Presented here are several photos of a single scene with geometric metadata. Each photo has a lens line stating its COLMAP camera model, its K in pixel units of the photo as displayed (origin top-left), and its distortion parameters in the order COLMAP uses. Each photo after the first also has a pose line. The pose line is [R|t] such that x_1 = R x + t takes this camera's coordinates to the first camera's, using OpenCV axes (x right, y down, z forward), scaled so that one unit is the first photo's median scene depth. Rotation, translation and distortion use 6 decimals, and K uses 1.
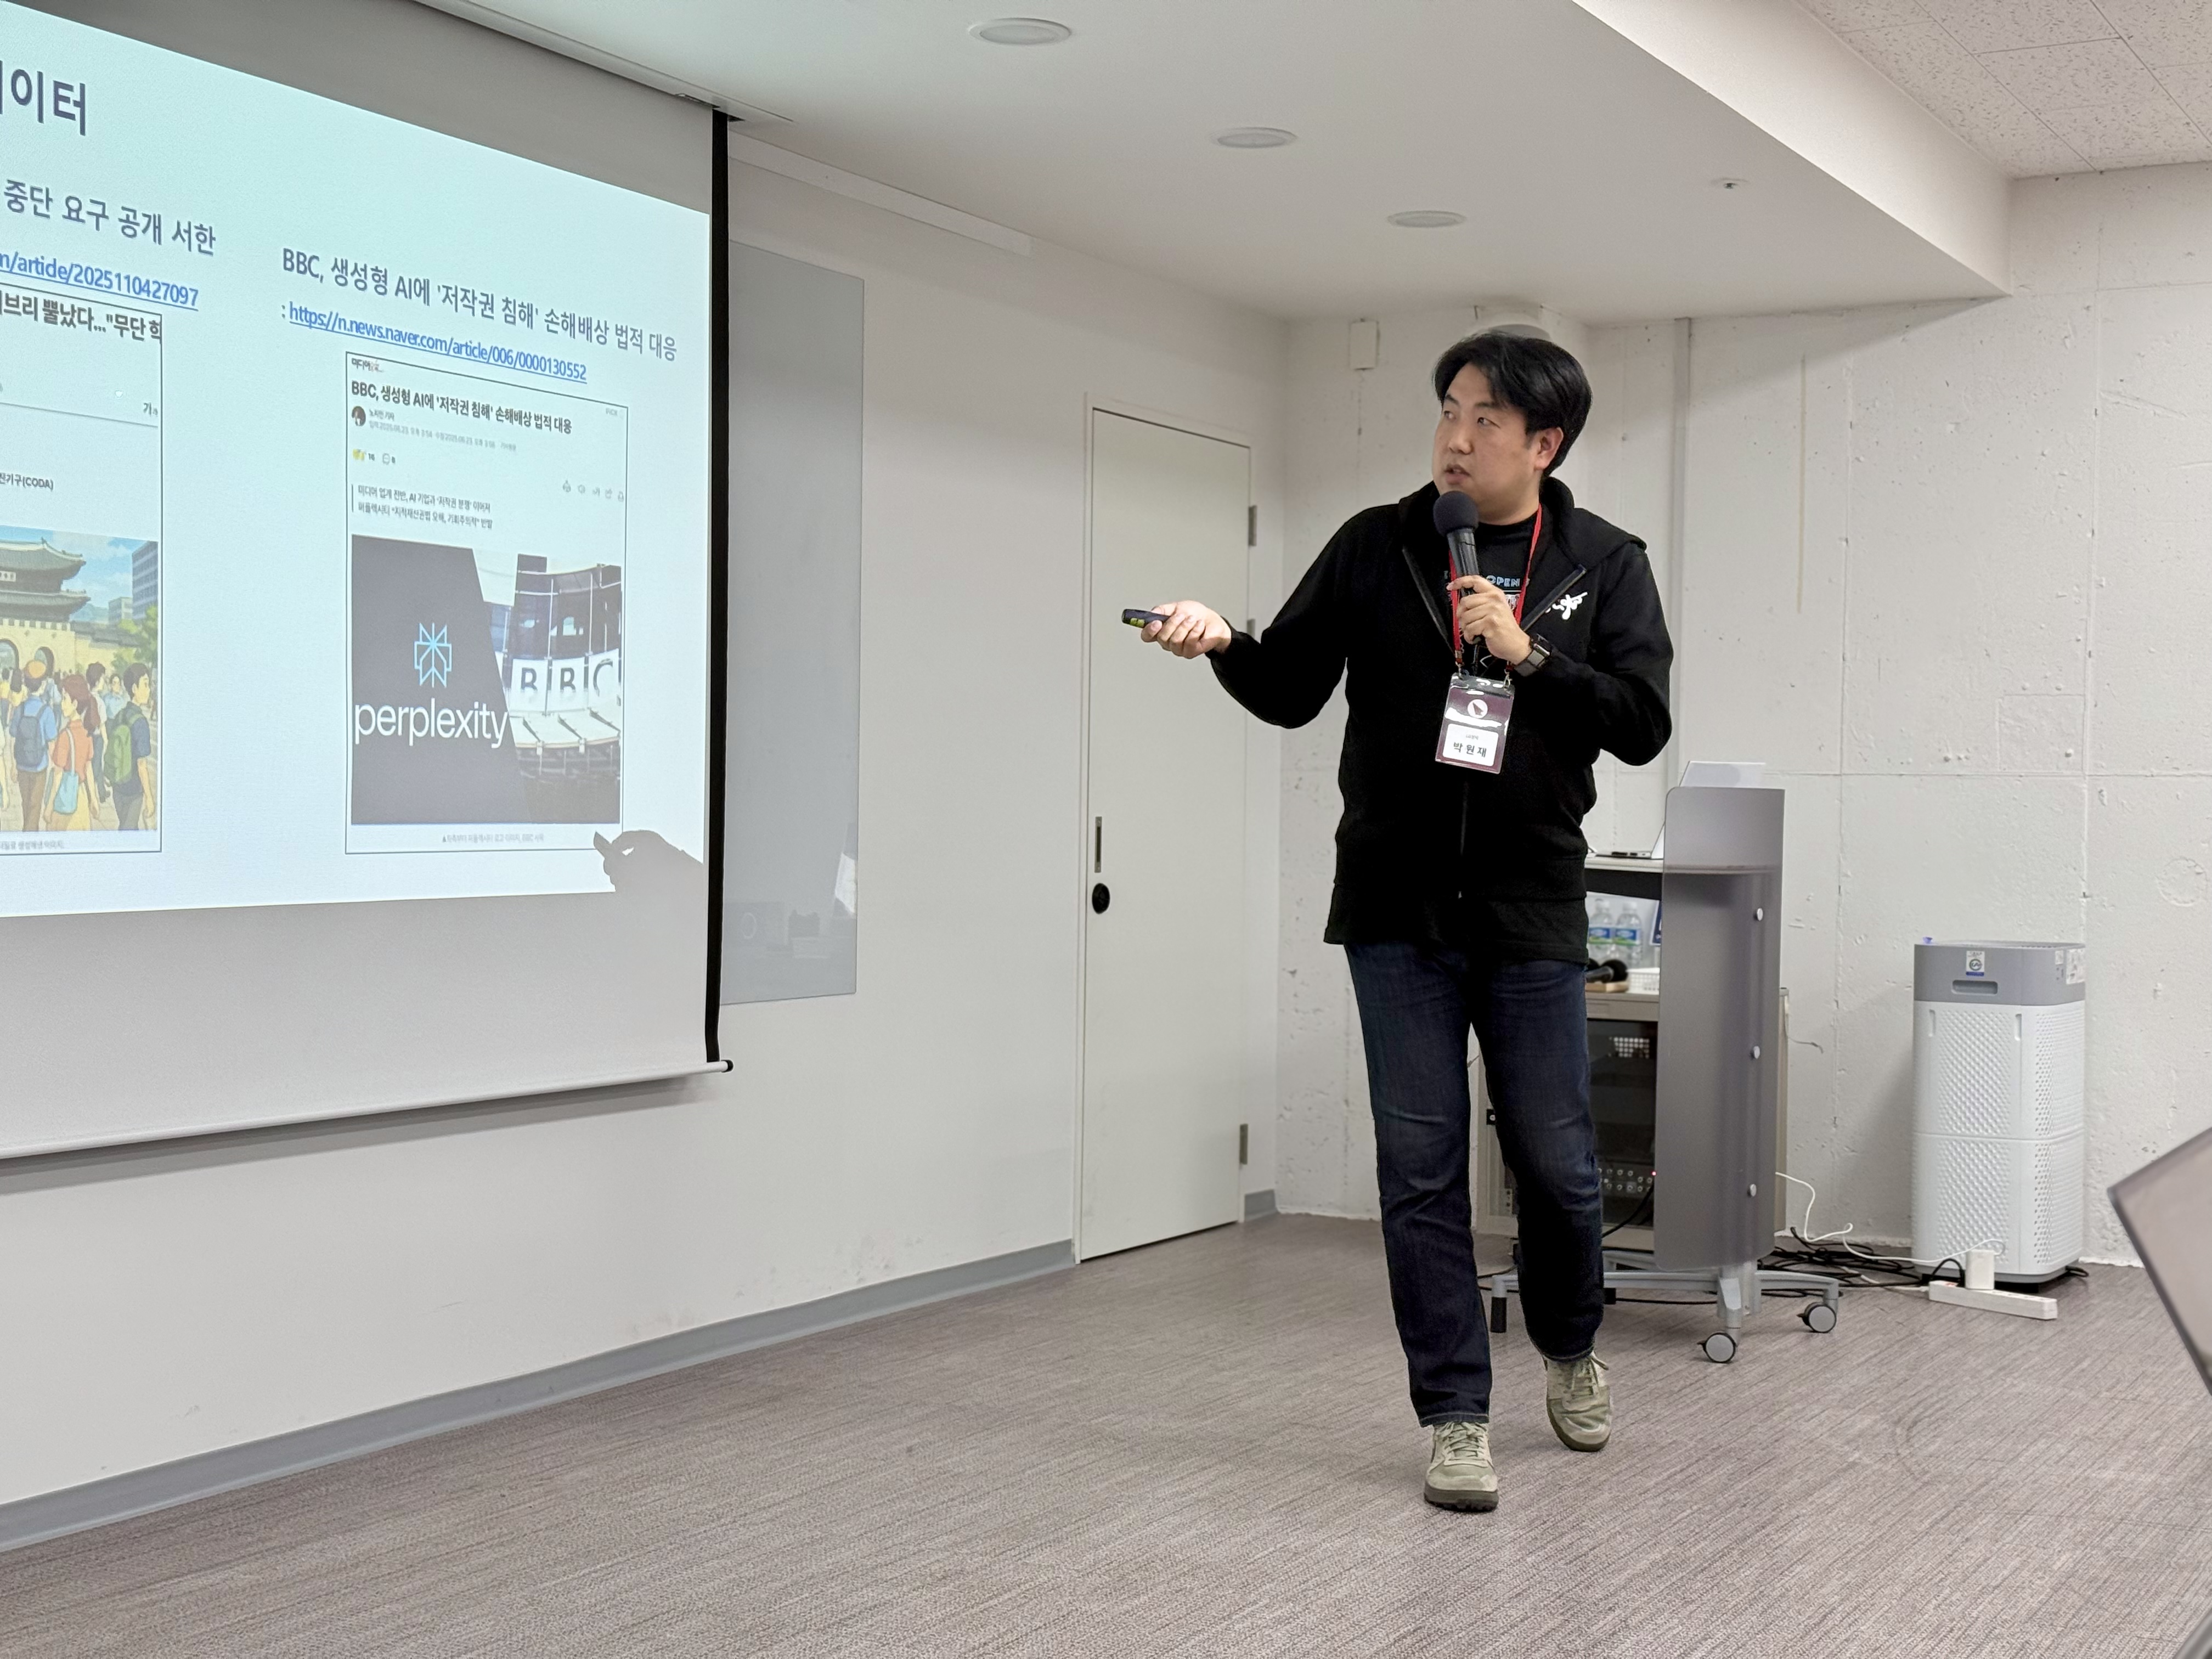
lens RADIAL K [[3037.3, 0, 1093.0], [0, 3037.3, 848.5], [0, 0, 1]] dist [0.073810, 0.000000]
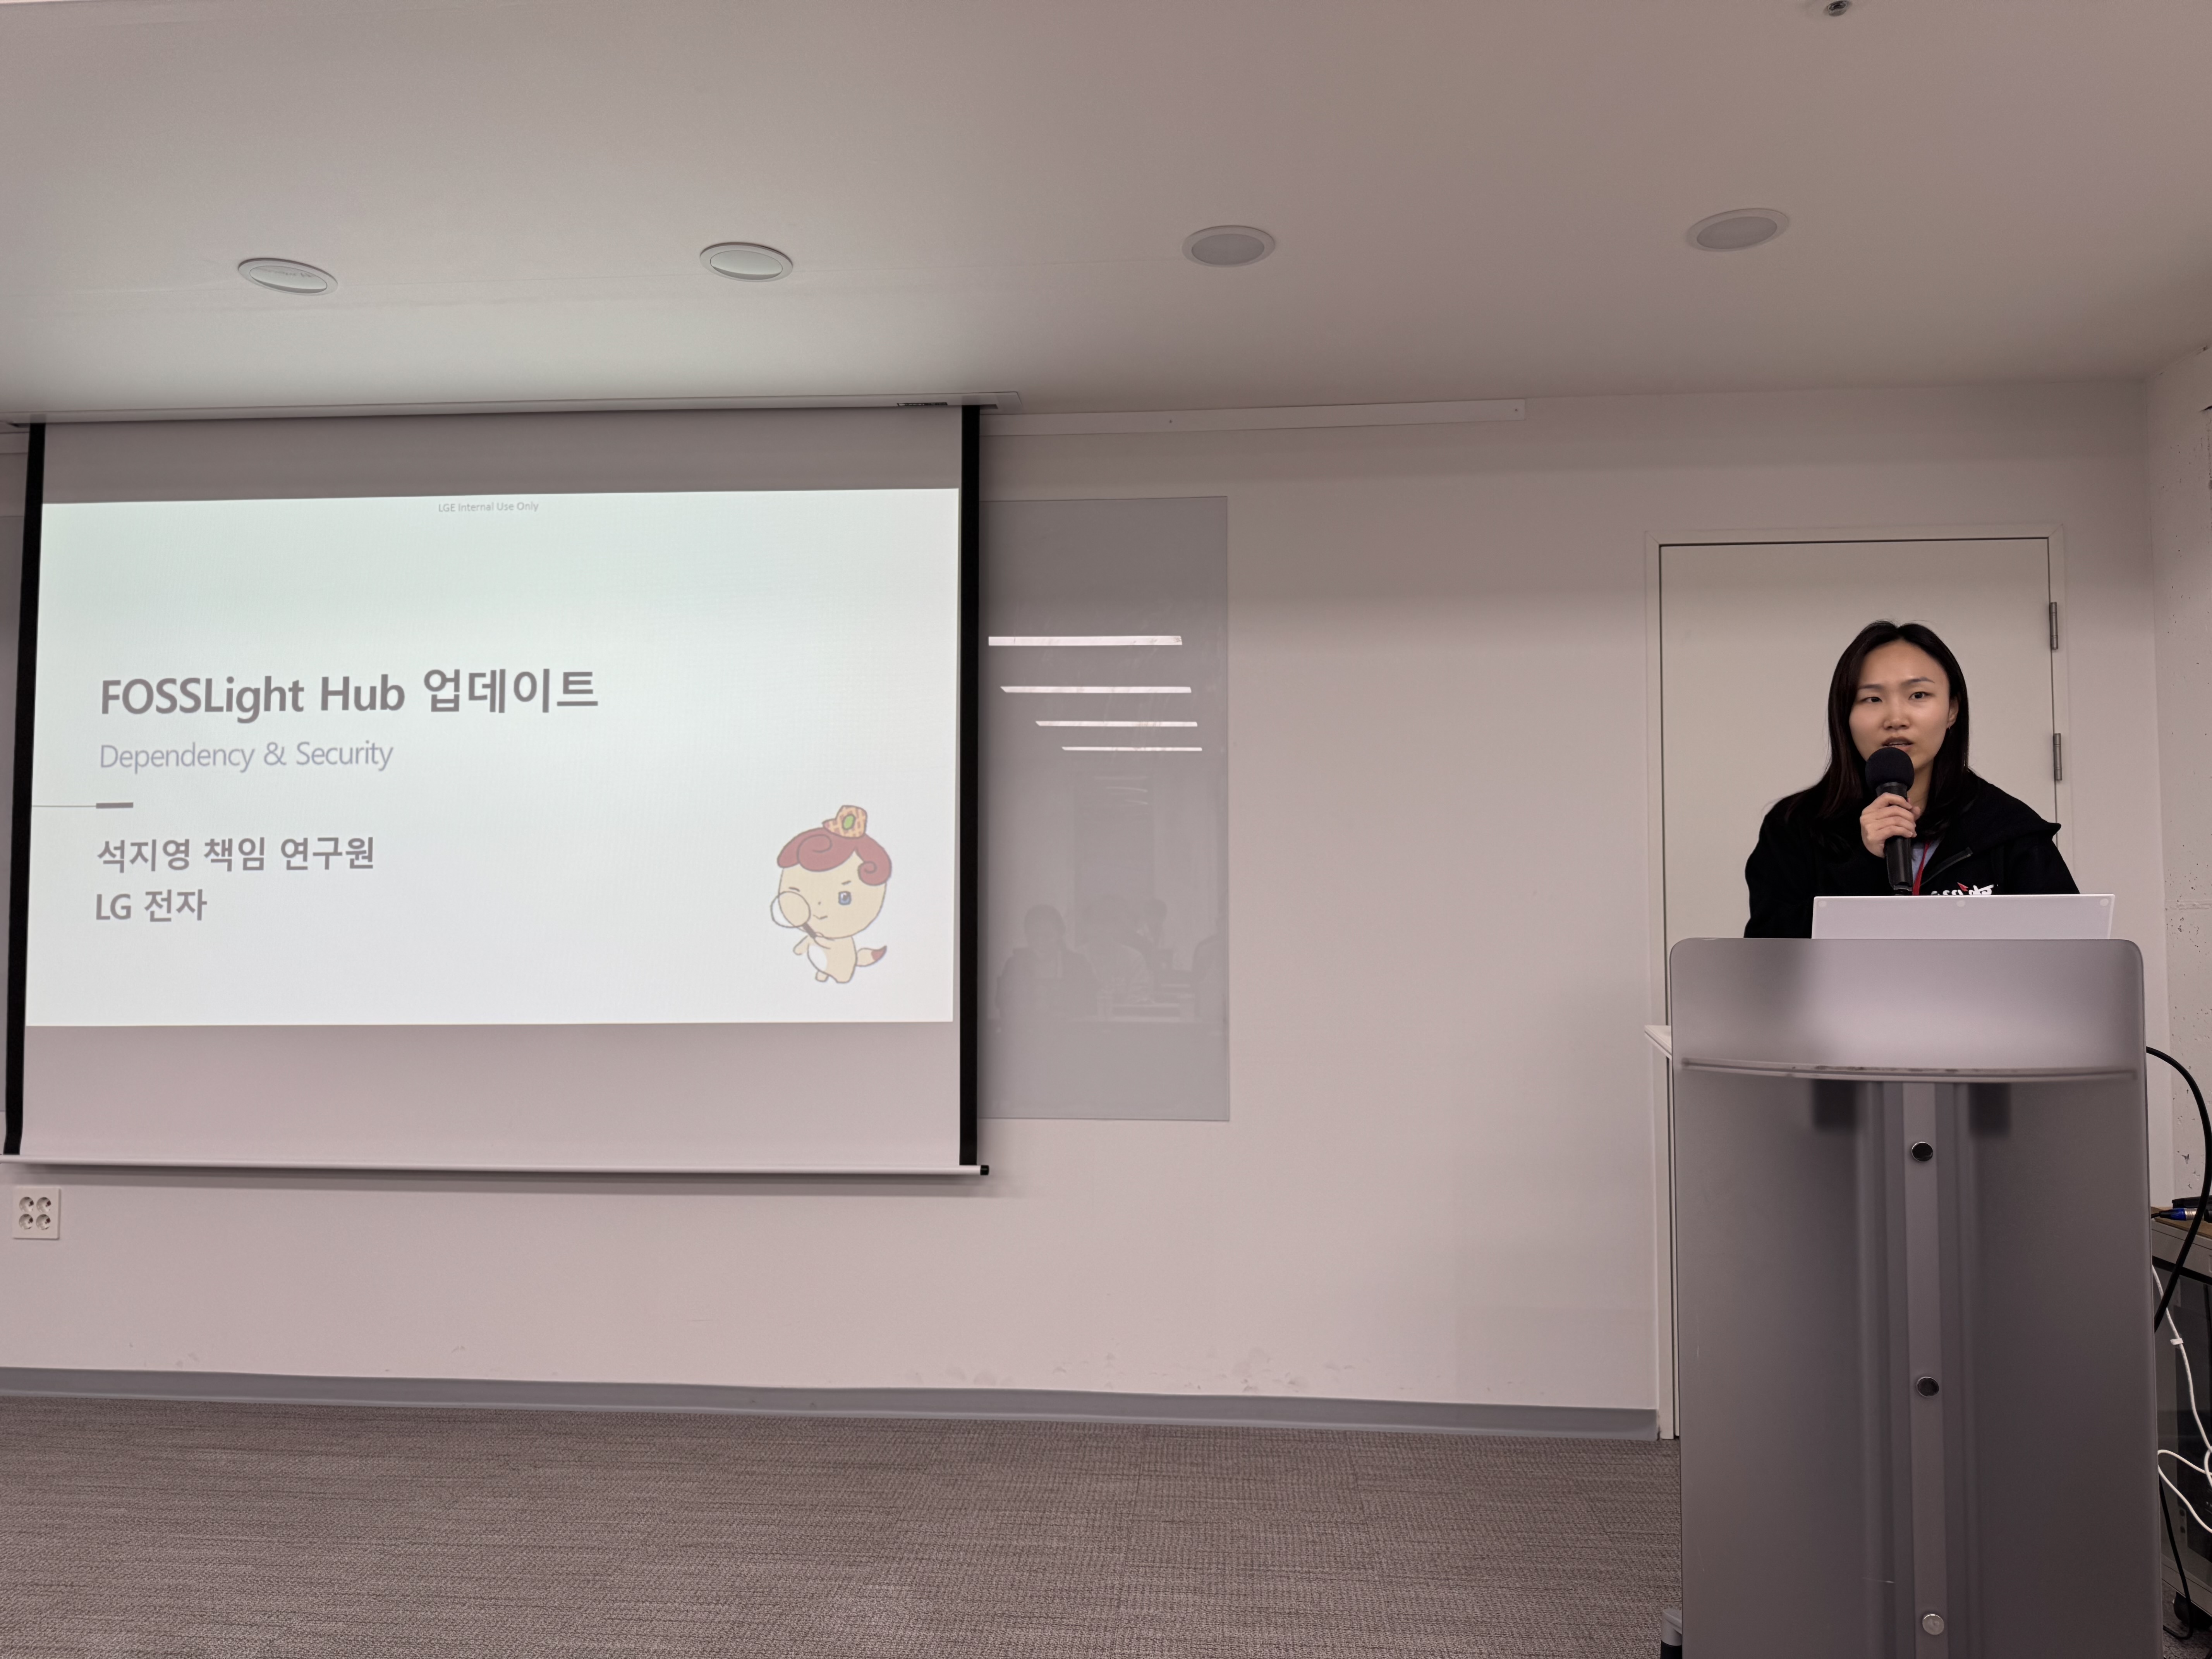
lens RADIAL K [[1613.1, 0, 1122.6], [0, 1613.1, 798.9], [0, 0, 1]] dist [0.028992, -0.015198]
pose [[0.404092, -0.071169, -0.911946, 0.455253], [-0.008358, 0.996640, -0.081482, -0.021922], [0.914680, 0.040549, 0.402139, 0.719604]]
